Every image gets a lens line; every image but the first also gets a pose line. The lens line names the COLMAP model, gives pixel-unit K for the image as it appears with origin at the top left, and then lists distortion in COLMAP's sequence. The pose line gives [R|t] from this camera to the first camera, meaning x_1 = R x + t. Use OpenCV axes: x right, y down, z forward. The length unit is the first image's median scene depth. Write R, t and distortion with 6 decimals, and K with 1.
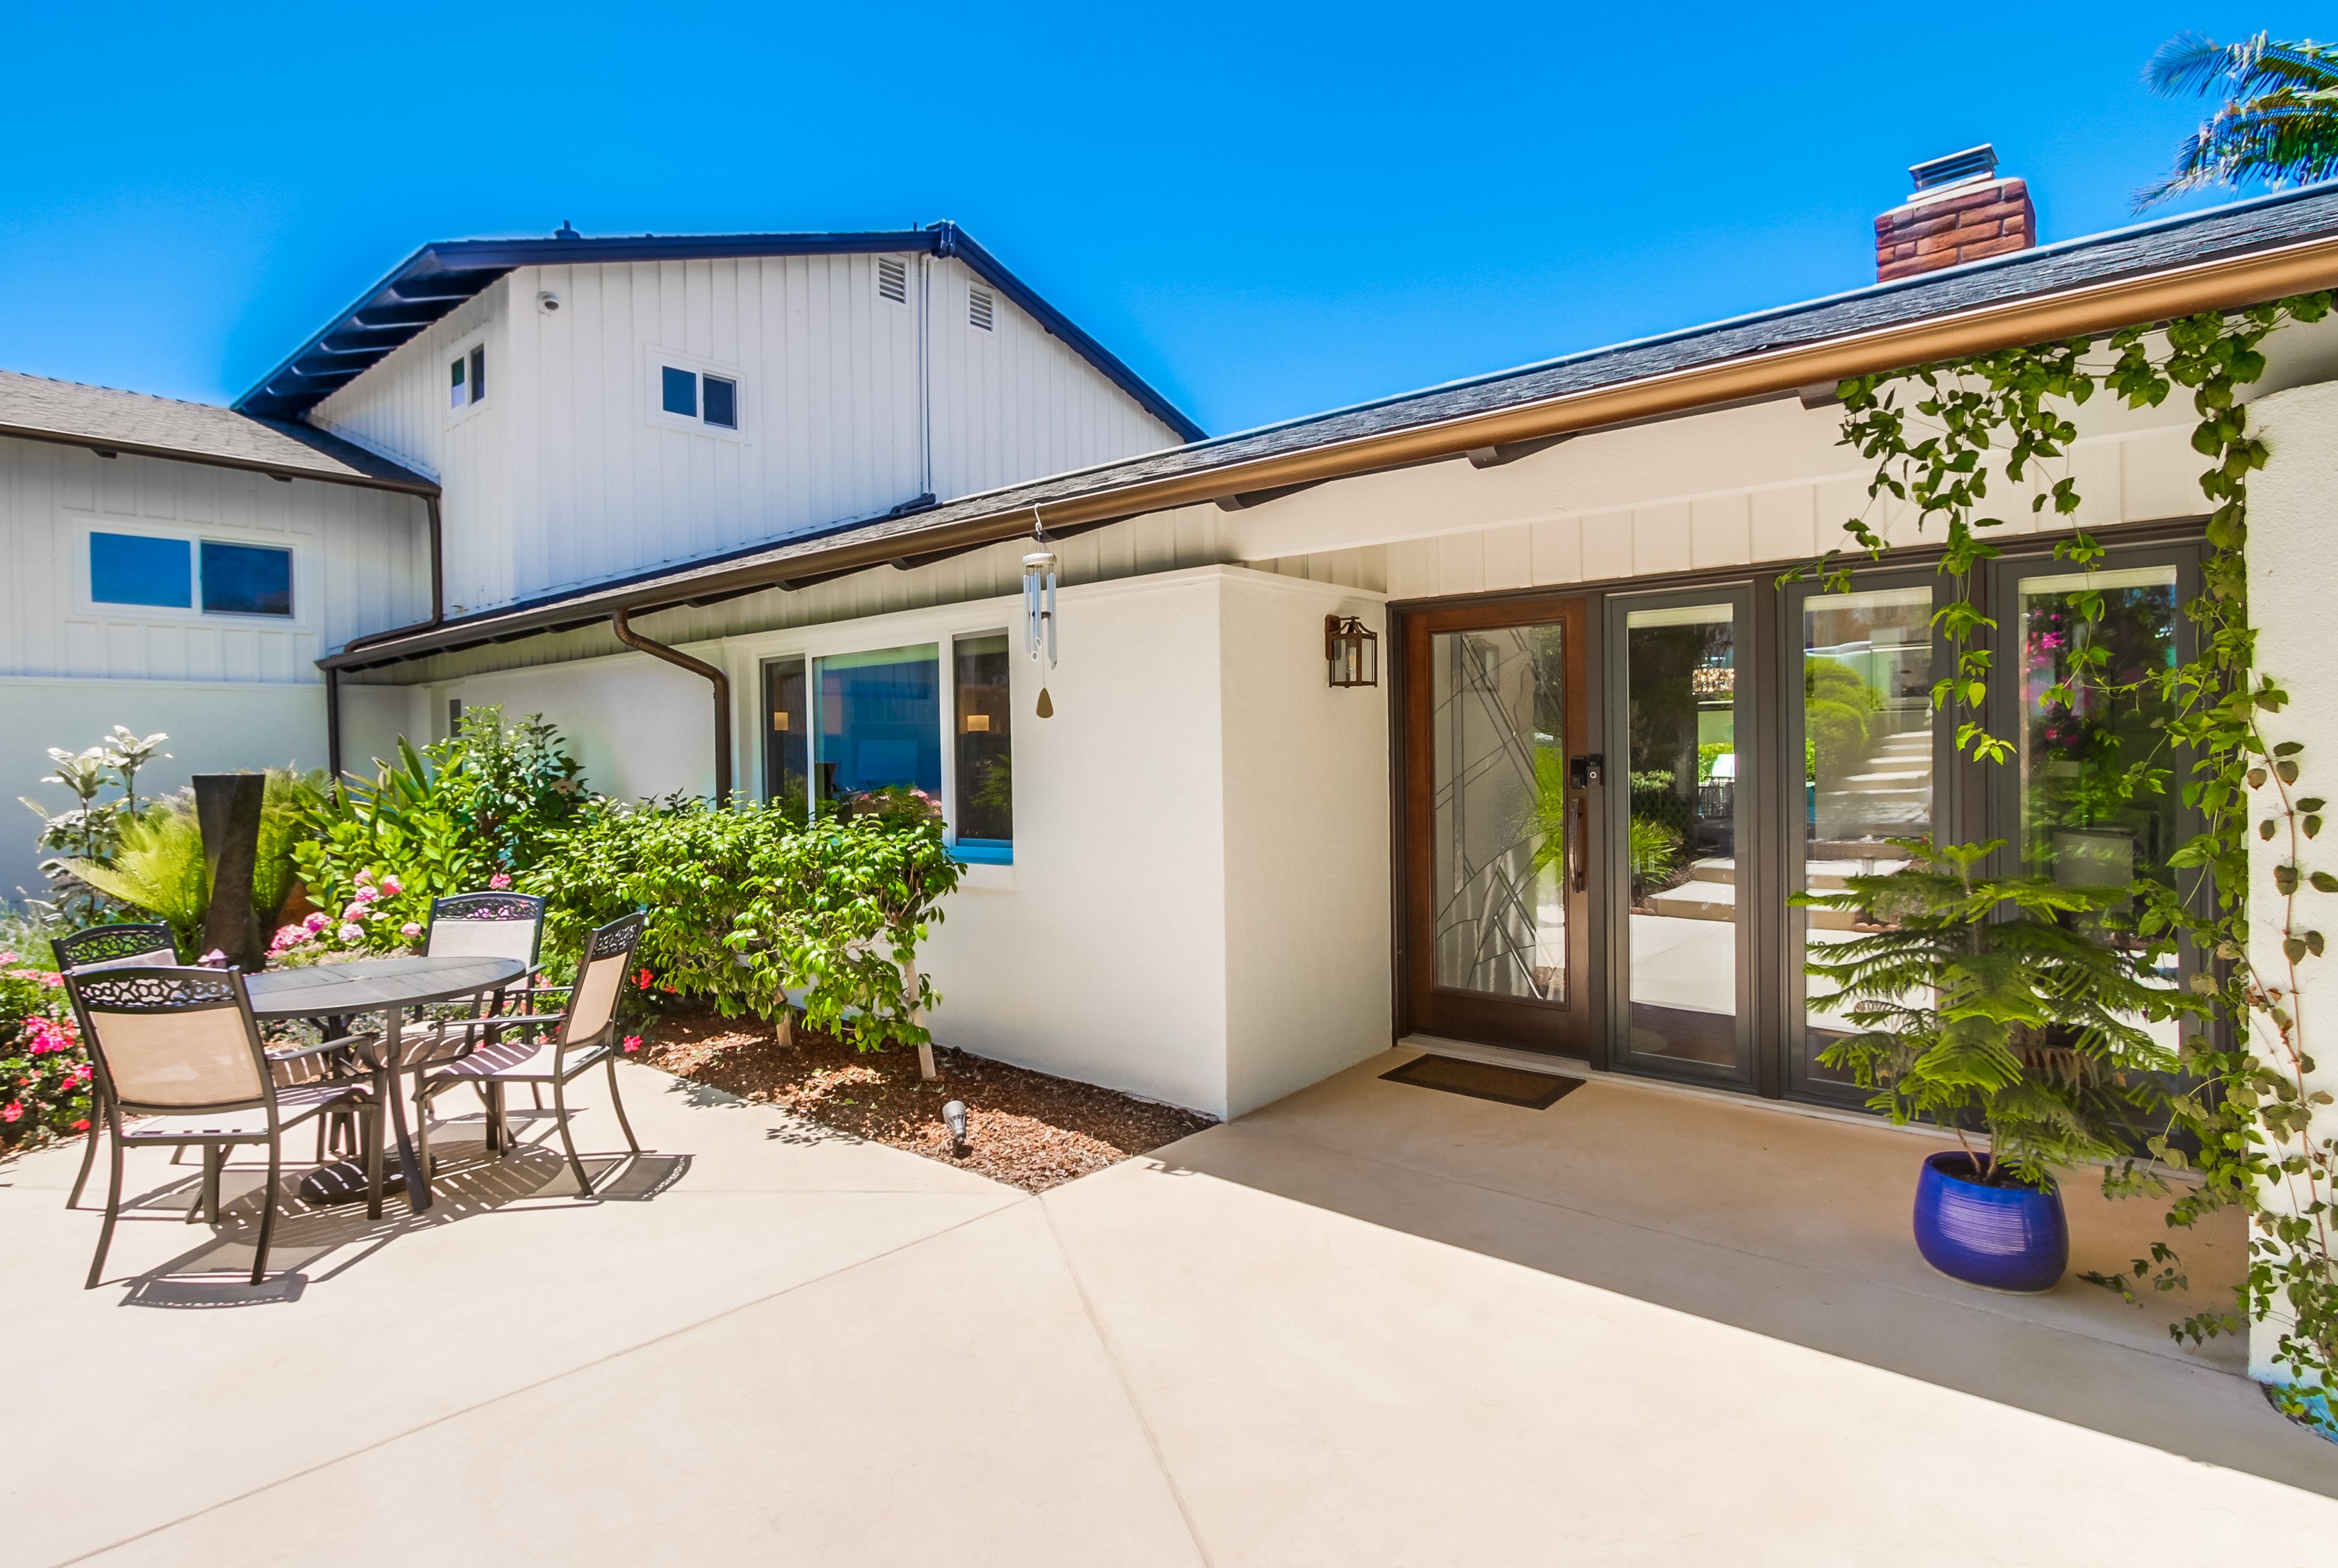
lens RADIAL K [[1218.4, 0, 1166.4], [0, 1218.4, 767.0], [0, 0, 1]] dist [-0.002074, 0.000046]
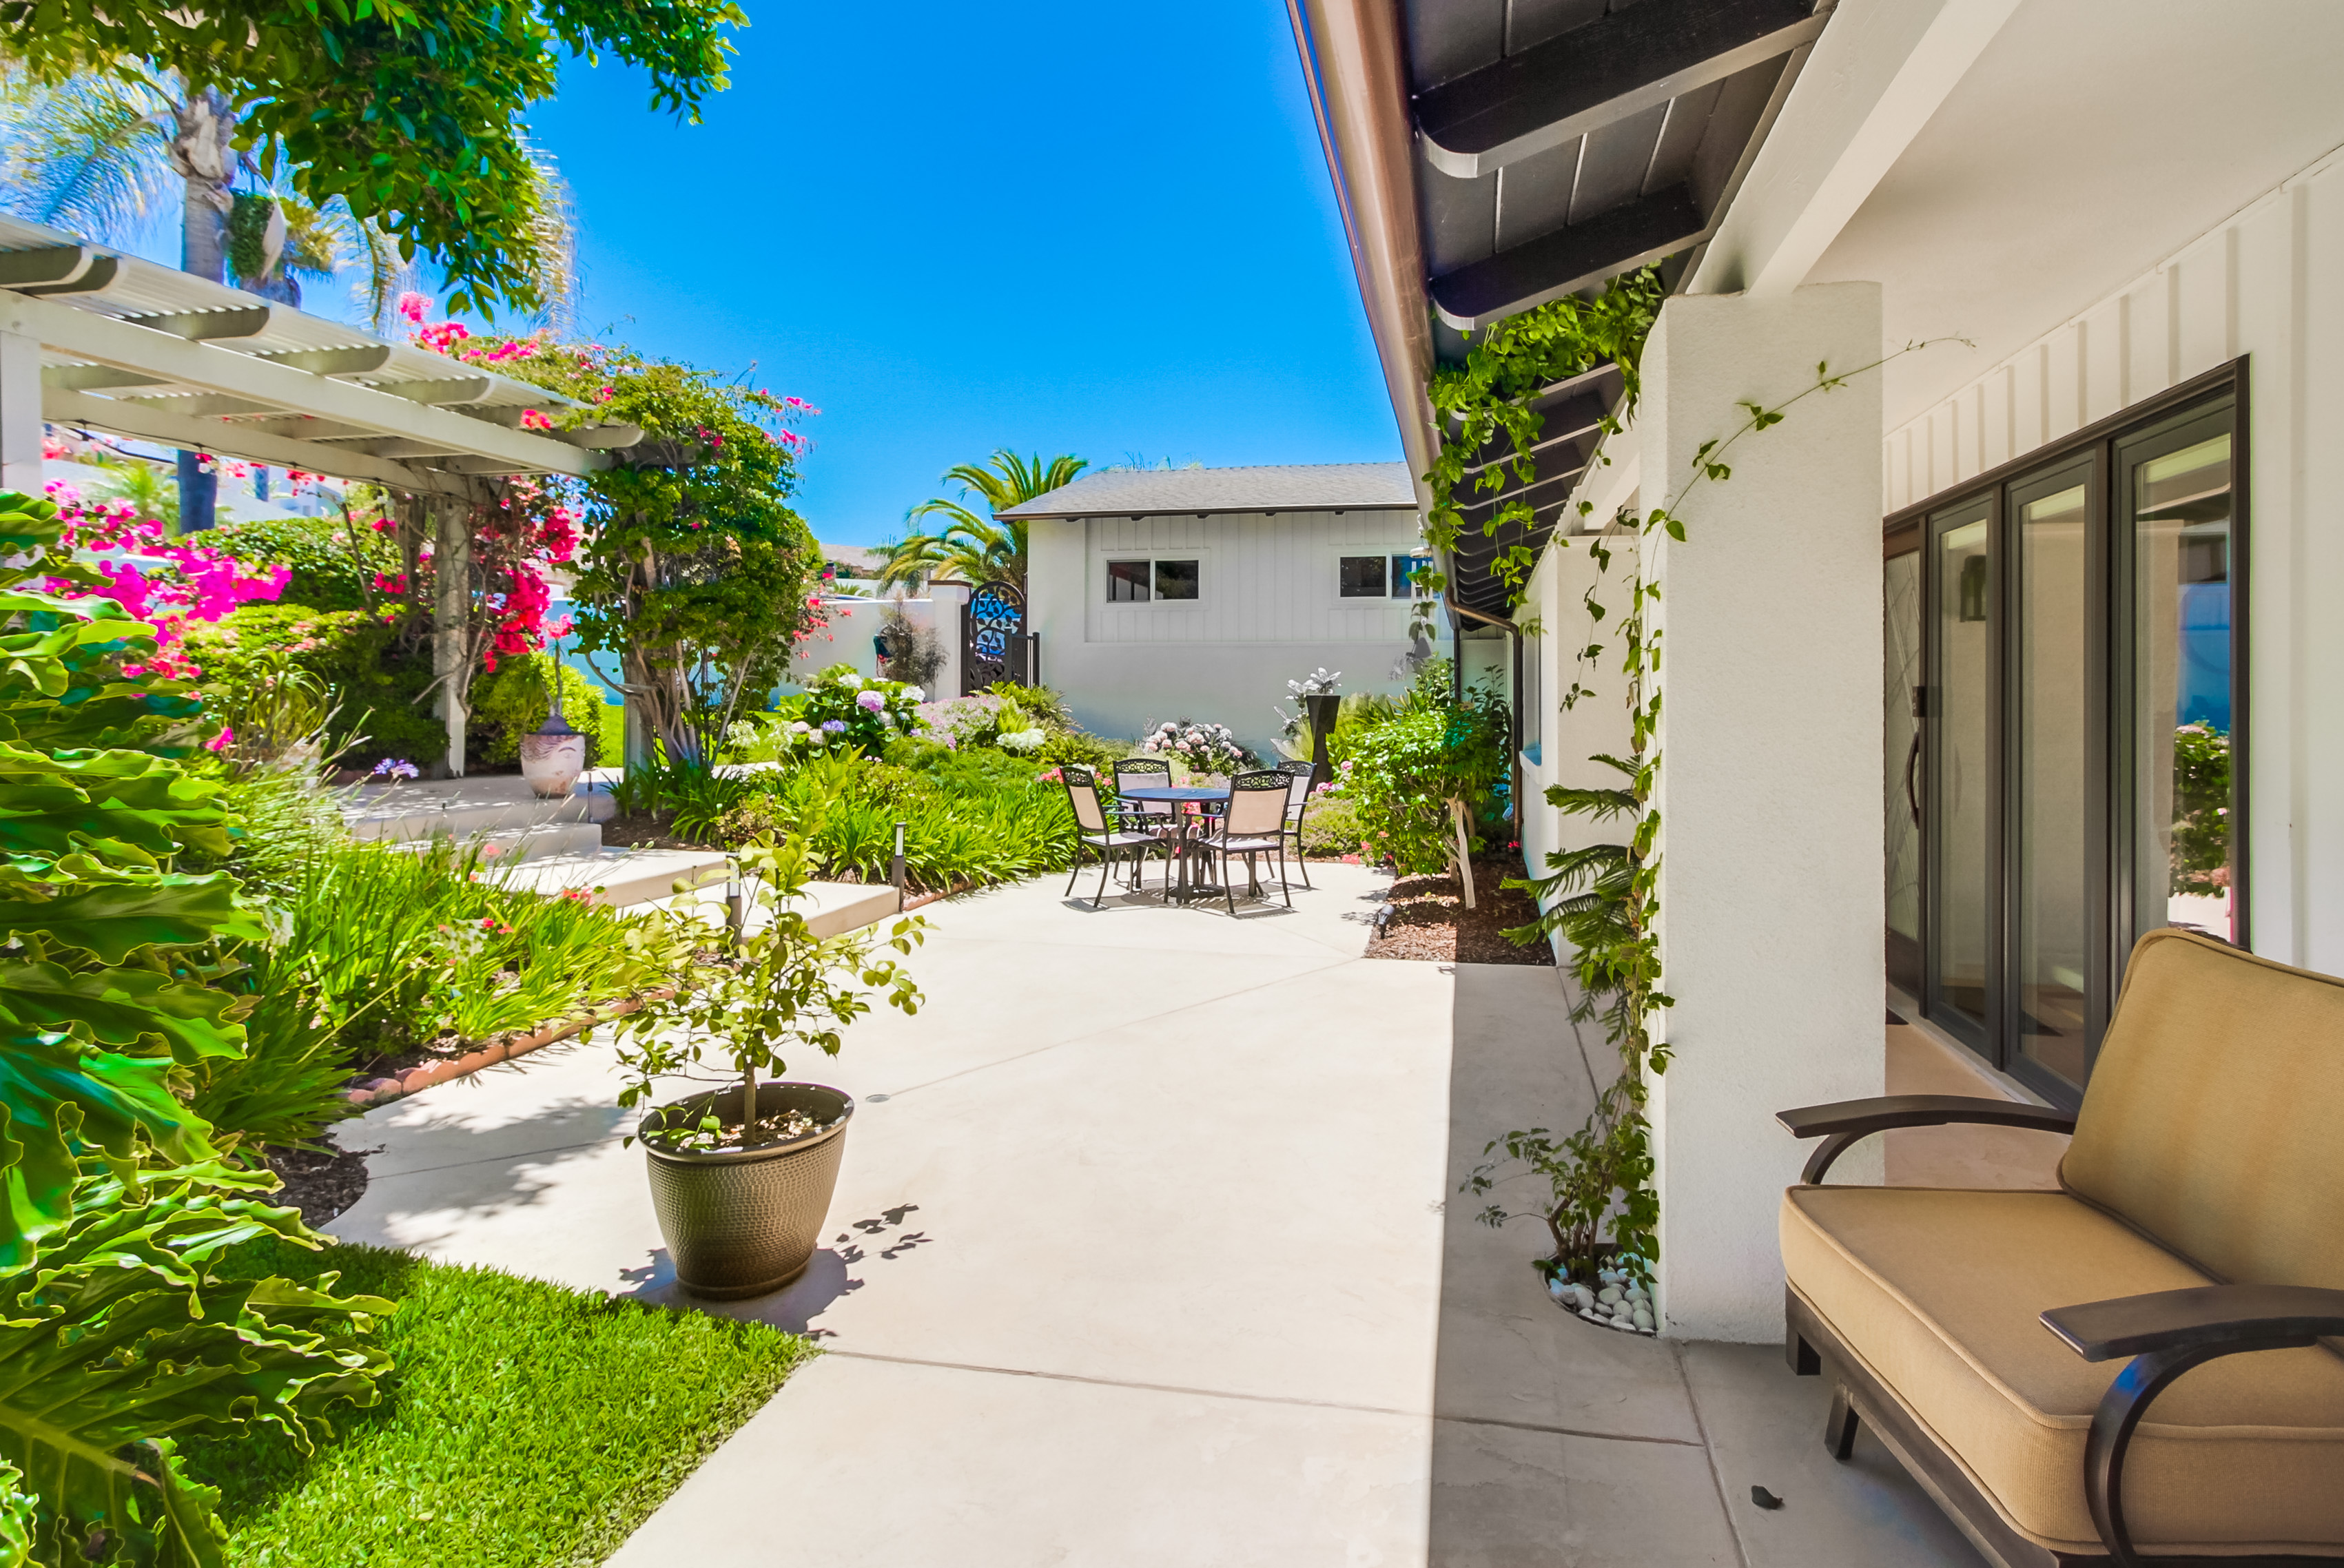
lens RADIAL K [[1167.8, 0, 1242.9], [0, 1167.8, 696.2], [0, 0, 1]] dist [0.011857, -0.000103]
pose [[0.499365, 0.014659, -0.866267, 0.881051], [-0.024078, 0.999705, 0.003037, 0.007301], [0.866057, 0.019342, 0.499571, 0.083547]]
